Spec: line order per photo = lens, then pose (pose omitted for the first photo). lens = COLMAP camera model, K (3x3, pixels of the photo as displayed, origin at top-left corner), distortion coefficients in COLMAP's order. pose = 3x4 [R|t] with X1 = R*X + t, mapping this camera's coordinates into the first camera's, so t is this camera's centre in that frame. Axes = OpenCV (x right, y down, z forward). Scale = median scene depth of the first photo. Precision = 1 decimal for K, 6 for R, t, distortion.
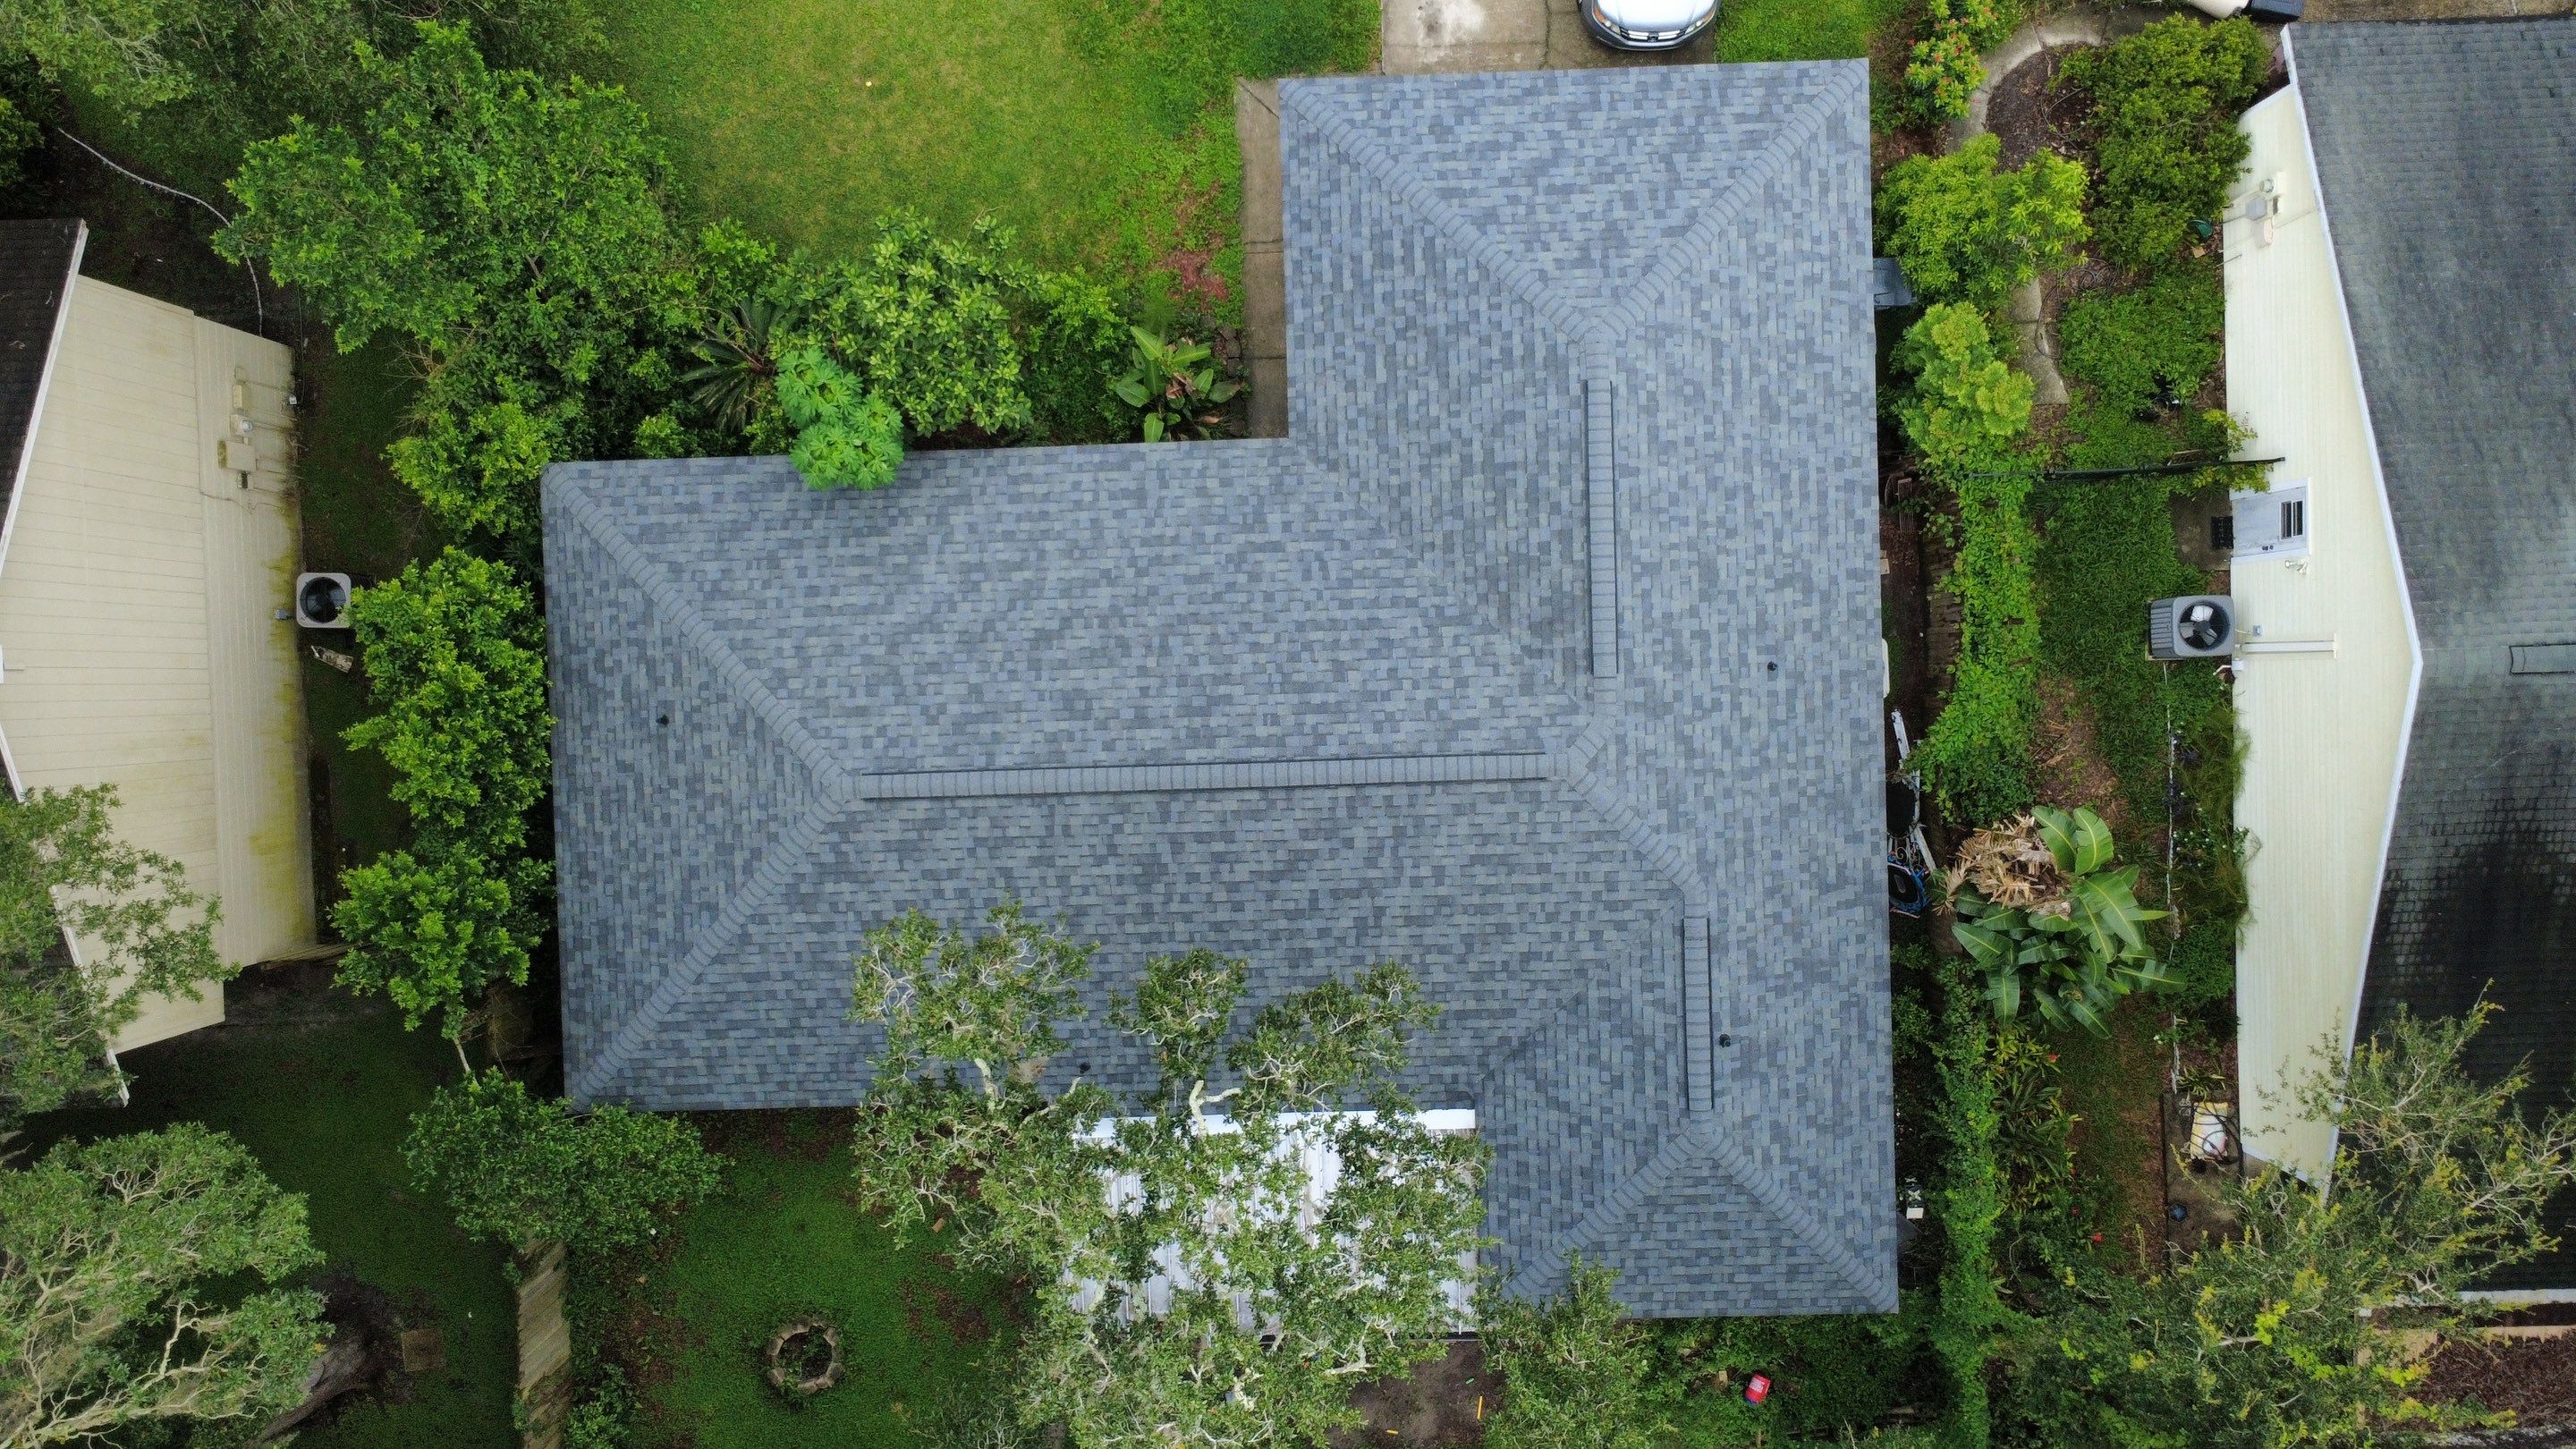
lens RADIAL K [[1868.6, 0, 1282.9], [0, 1868.6, 720.4], [0, 0, 1]] dist [-0.004813, 0.008414]
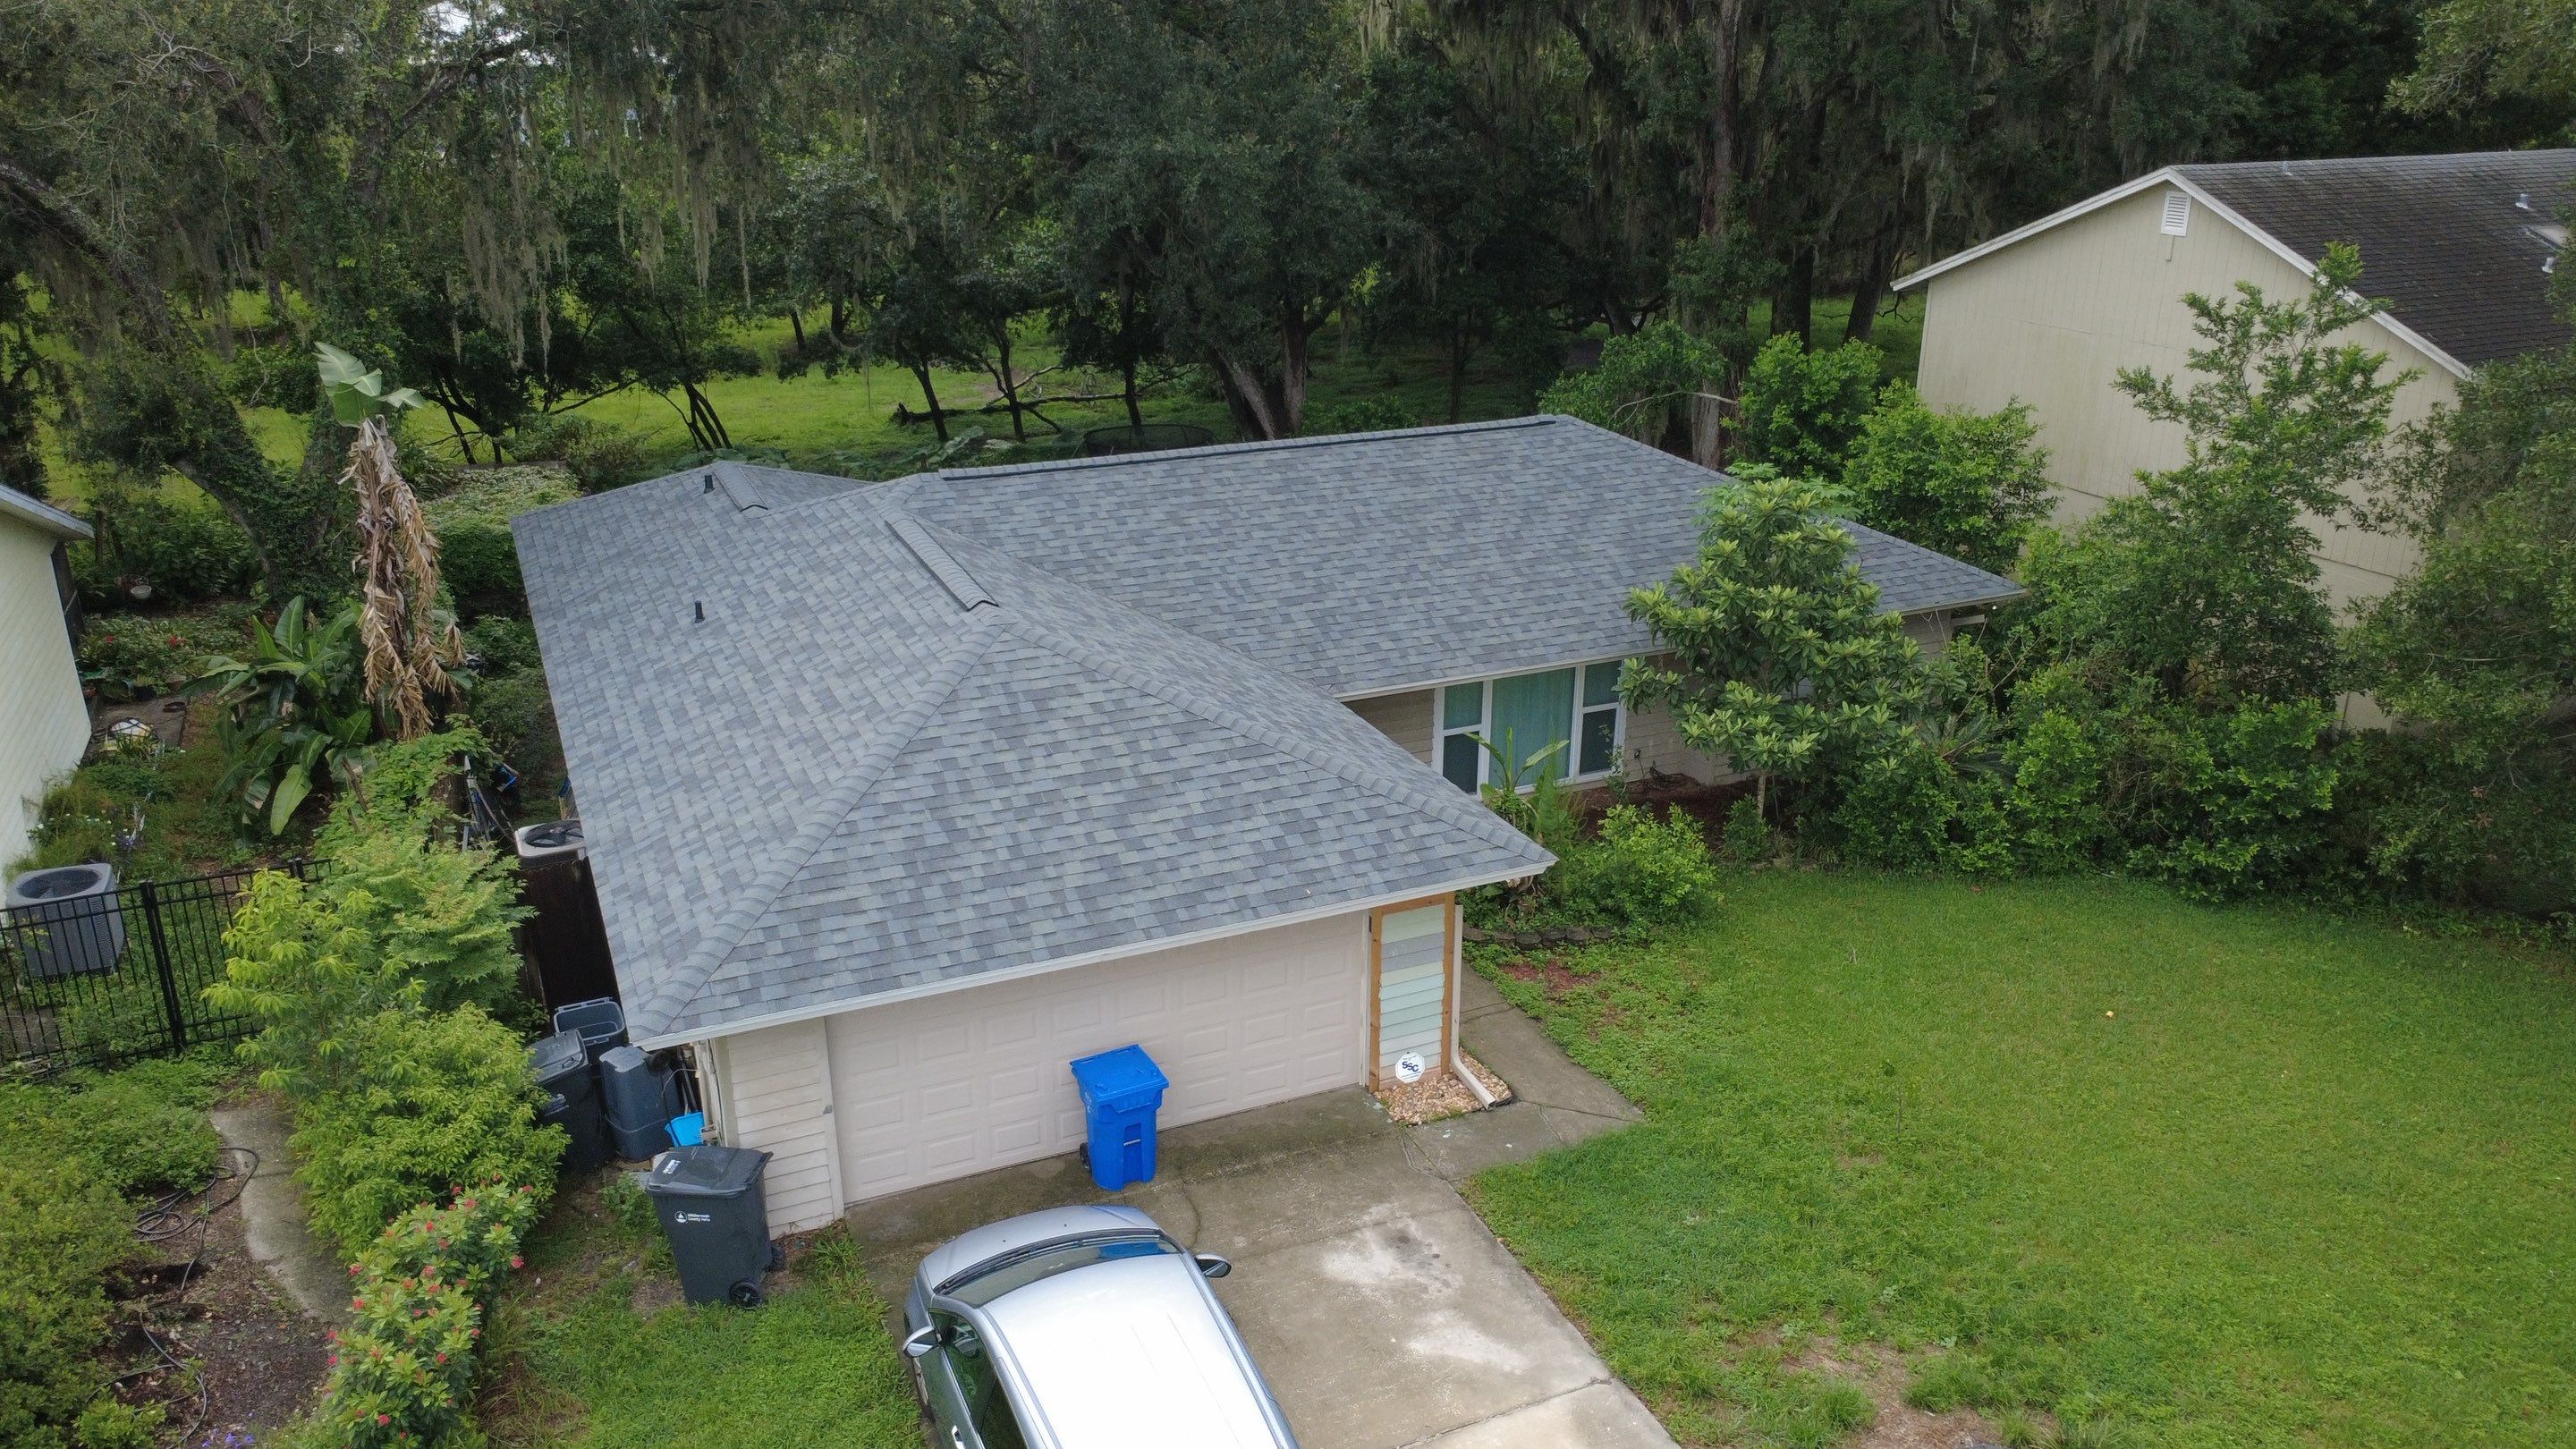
lens RADIAL K [[1868.6, 0, 1288.9], [0, 1868.6, 731.7], [0, 0, 1]] dist [-0.004813, 0.008414]
pose [[-0.924370, 0.153427, -0.349286, 0.315790], [-0.381372, -0.348086, 0.856383, -0.873884], [0.009811, 0.924822, 0.380273, 0.717466]]
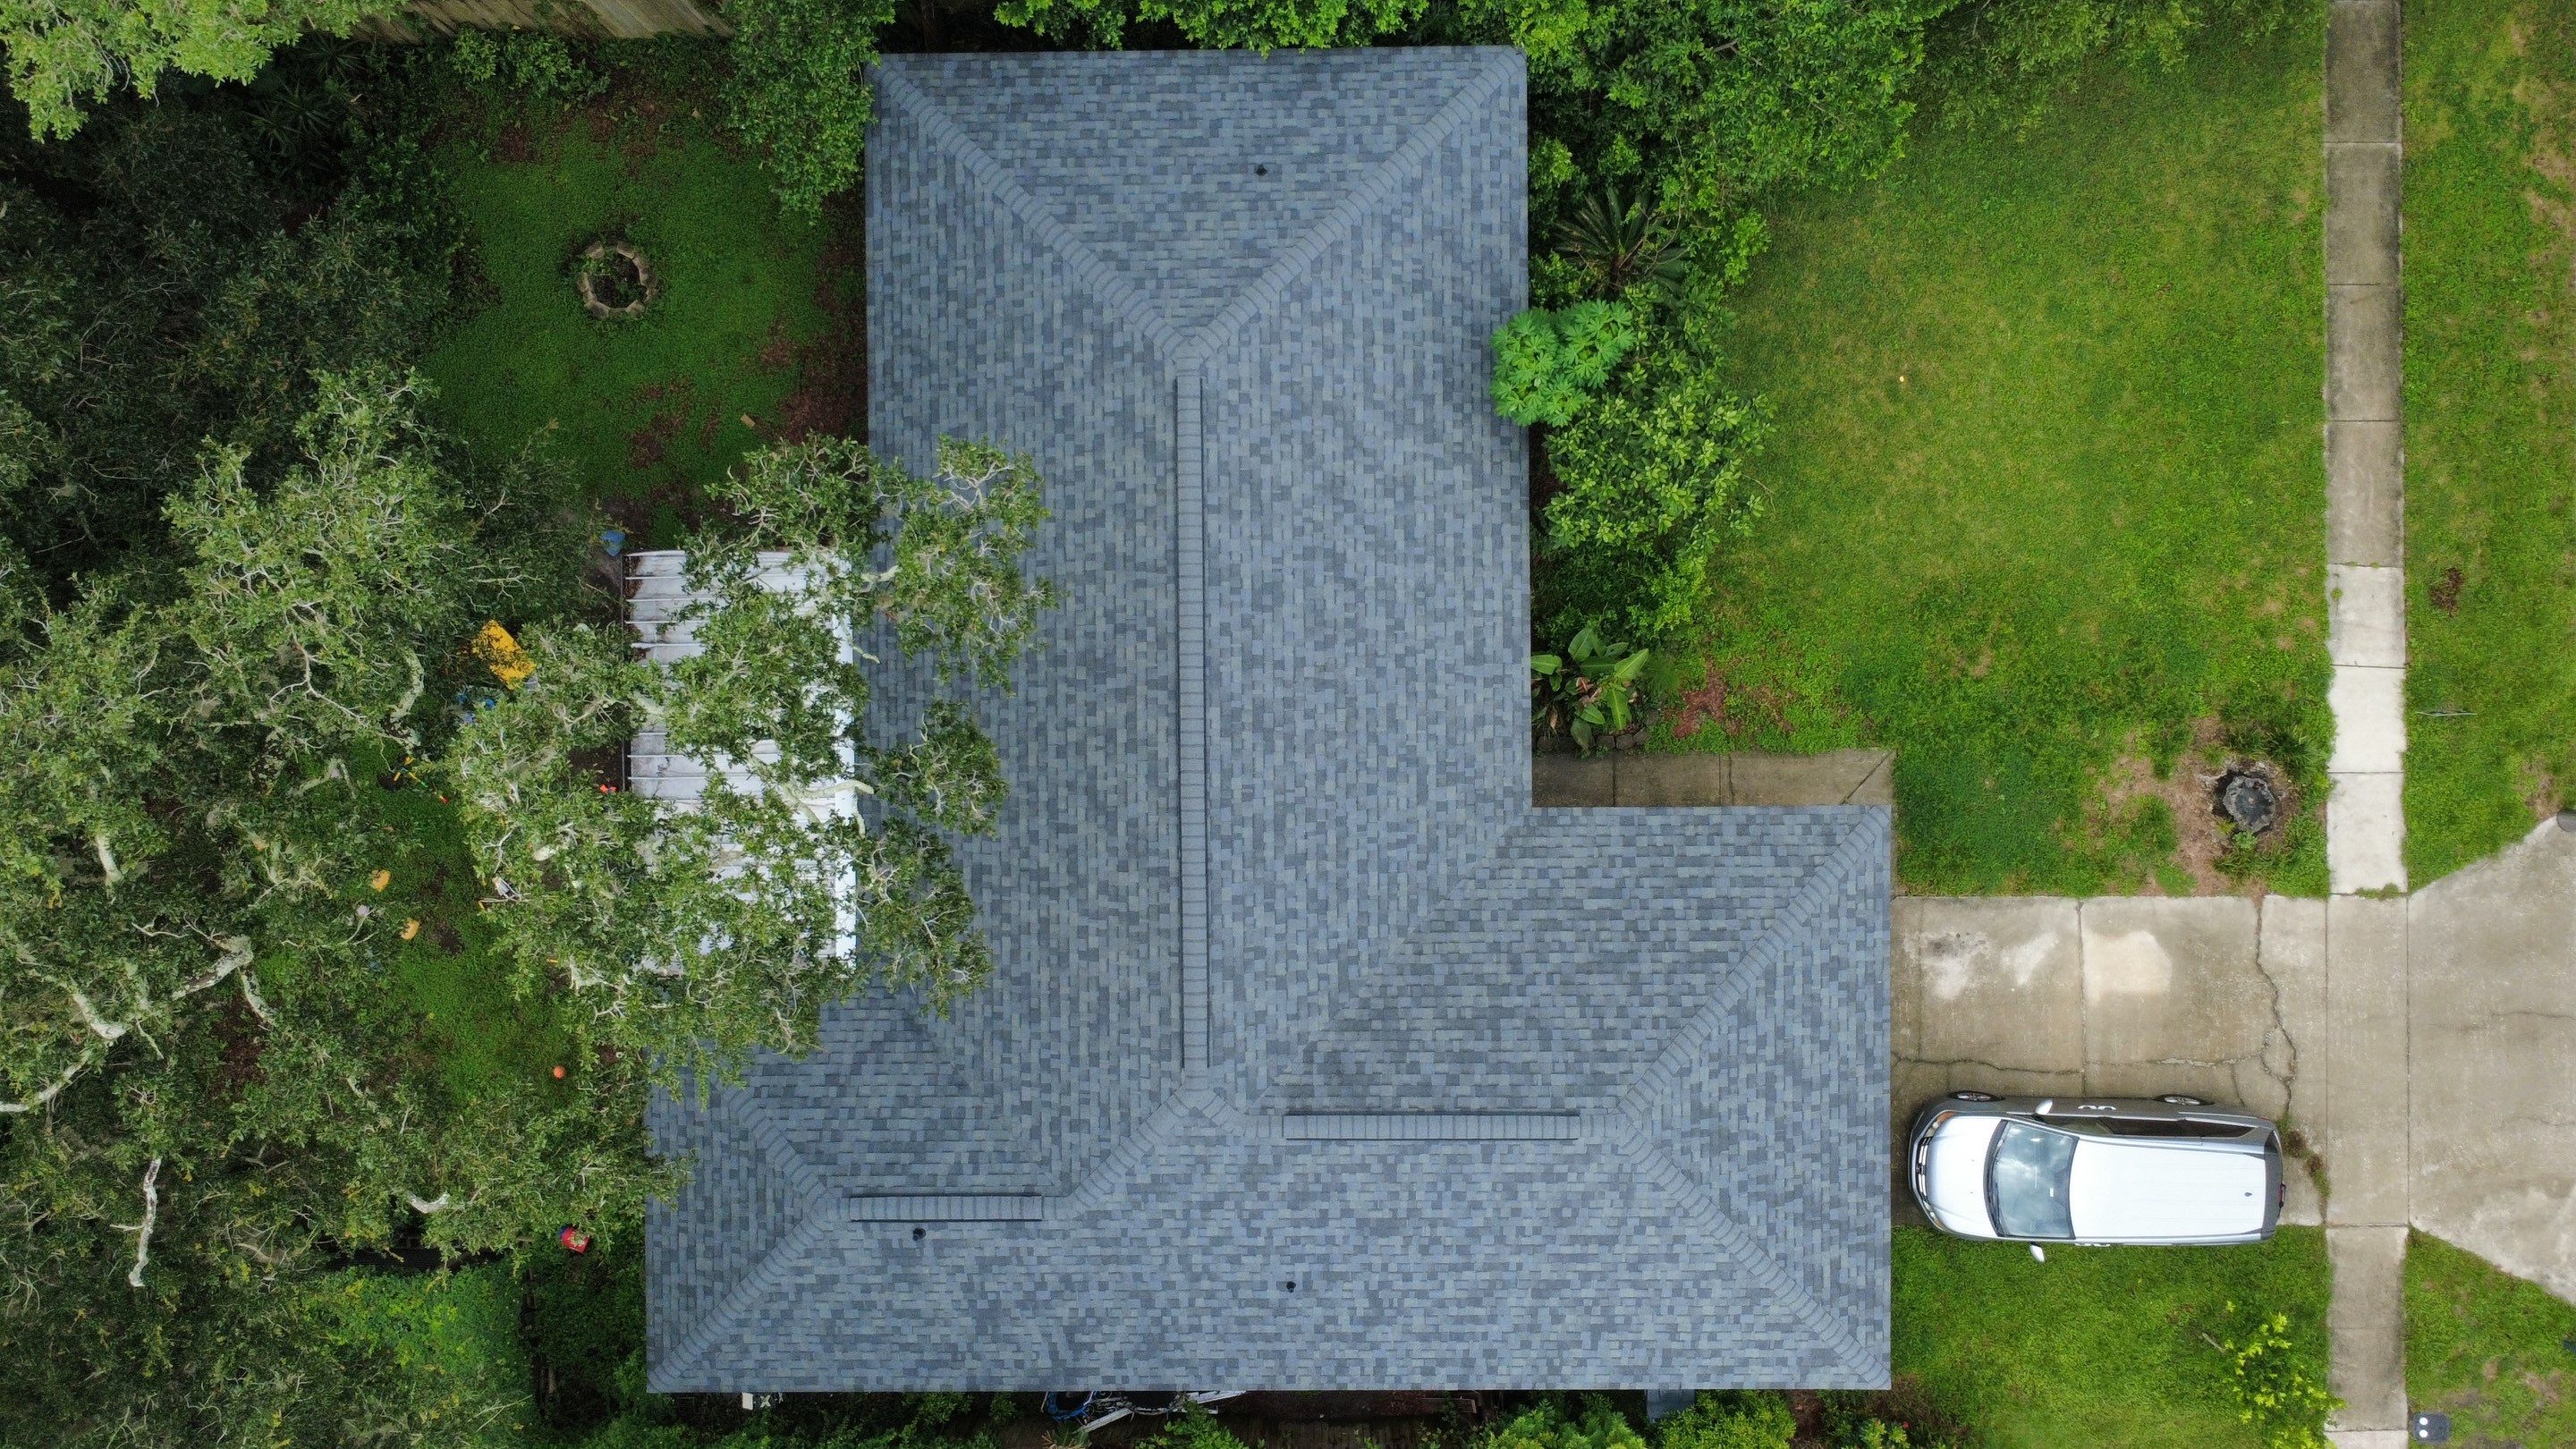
lens RADIAL K [[1868.6, 0, 1285.9], [0, 1868.6, 719.2], [0, 0, 1]] dist [-0.004813, 0.008414]
pose [[-0.022121, 0.999066, 0.037126, -0.079627], [-0.999727, -0.021826, -0.008317, -0.010997], [-0.007499, -0.037300, 0.999276, 0.006021]]
